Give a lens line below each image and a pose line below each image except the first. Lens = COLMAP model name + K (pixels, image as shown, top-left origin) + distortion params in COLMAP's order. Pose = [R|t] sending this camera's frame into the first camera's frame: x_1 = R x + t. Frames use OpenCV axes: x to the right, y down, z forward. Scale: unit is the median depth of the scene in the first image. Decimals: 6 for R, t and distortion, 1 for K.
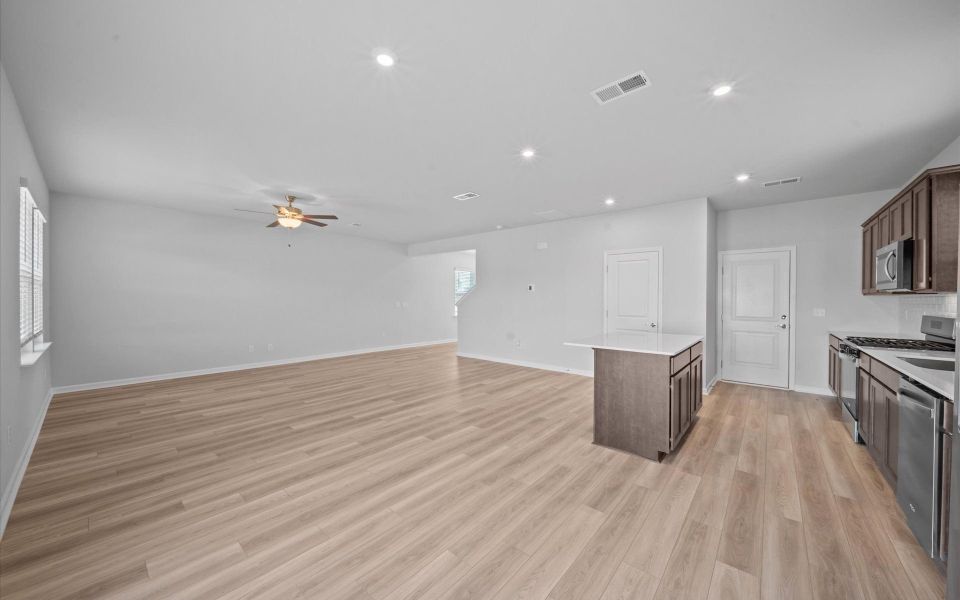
lens RADIAL K [[339.0, 0, 482.2], [0, 339.0, 297.1], [0, 0, 1]] dist [0.003814, 0.000426]
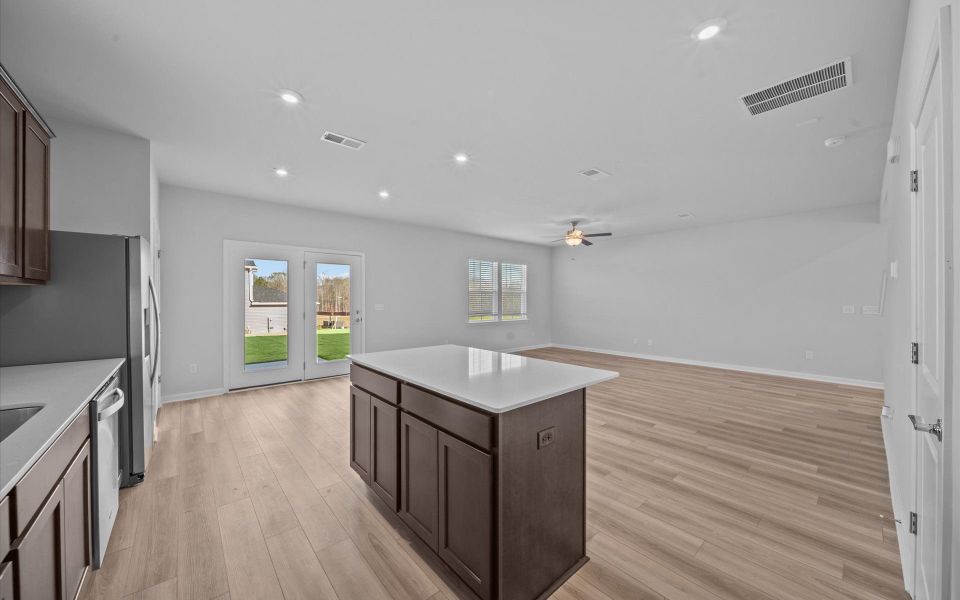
lens RADIAL K [[339.0, 0, 480.6], [0, 339.0, 297.3], [0, 0, 1]] dist [0.003814, 0.000426]
pose [[-0.130322, -0.009461, -0.991427, 1.035178], [-0.001303, 0.999955, -0.009371, 0.012593], [0.991471, 0.000071, -0.130329, 1.076063]]
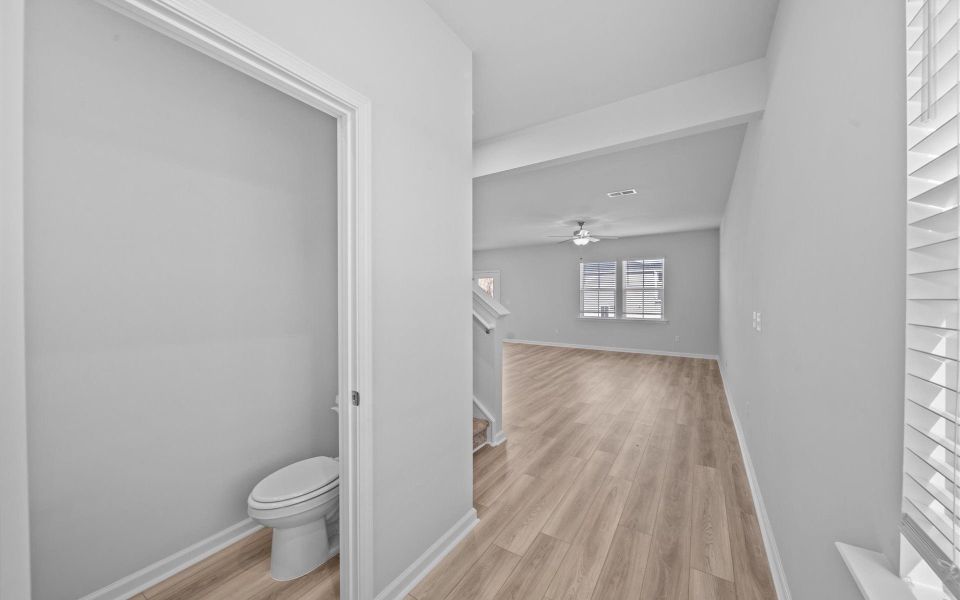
lens RADIAL K [[339.0, 0, 474.5], [0, 339.0, 304.1], [0, 0, 1]] dist [0.003814, 0.000426]
pose [[-0.992077, 0.003698, -0.125575, 0.031804], [0.001624, 0.999861, 0.016610, 0.010181], [0.125619, 0.016274, -0.991945, 3.018037]]
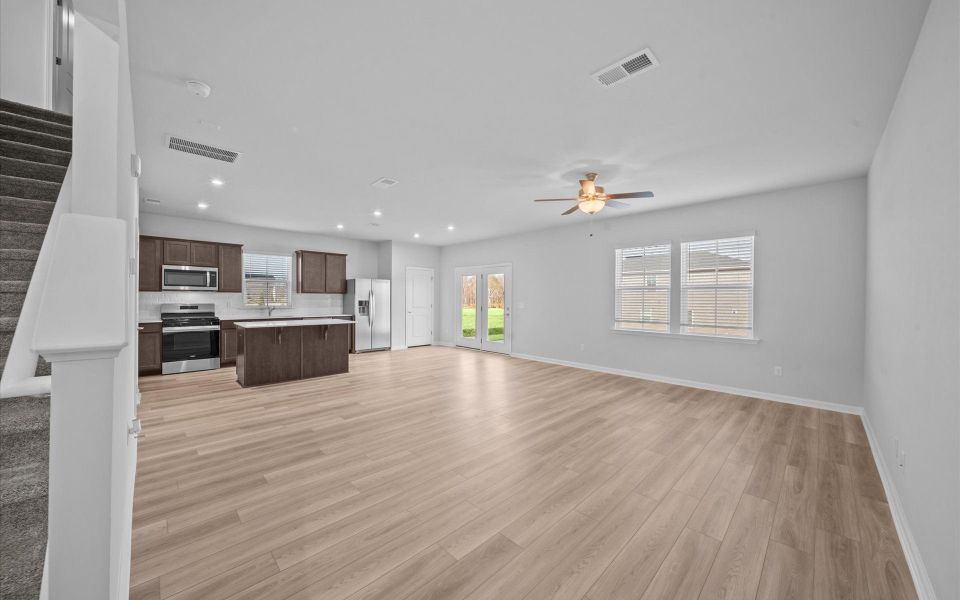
lens RADIAL K [[339.0, 0, 481.7], [0, 339.0, 297.7], [0, 0, 1]] dist [0.003814, 0.000426]
pose [[-0.997061, -0.011603, 0.075730, -0.483364], [-0.011840, 0.999926, -0.002690, 0.008758], [-0.075693, -0.003579, -0.997125, 2.420839]]
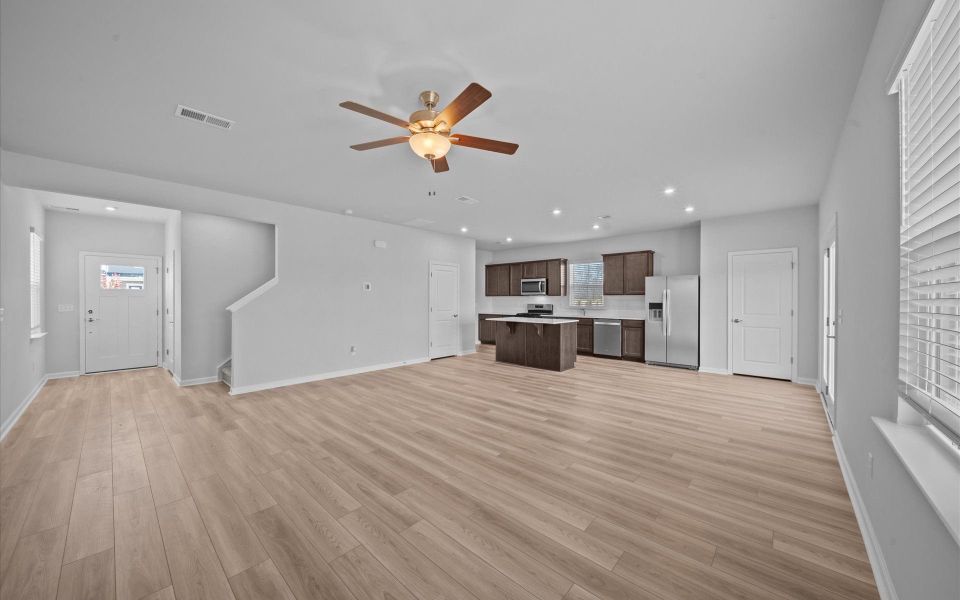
lens RADIAL K [[339.0, 0, 478.4], [0, 339.0, 299.1], [0, 0, 1]] dist [0.003814, 0.000426]
pose [[0.029042, -0.005800, 0.999561, -1.402821], [-0.000181, 0.999983, 0.005808, 0.001830], [-0.999578, -0.000349, 0.029040, 1.207592]]
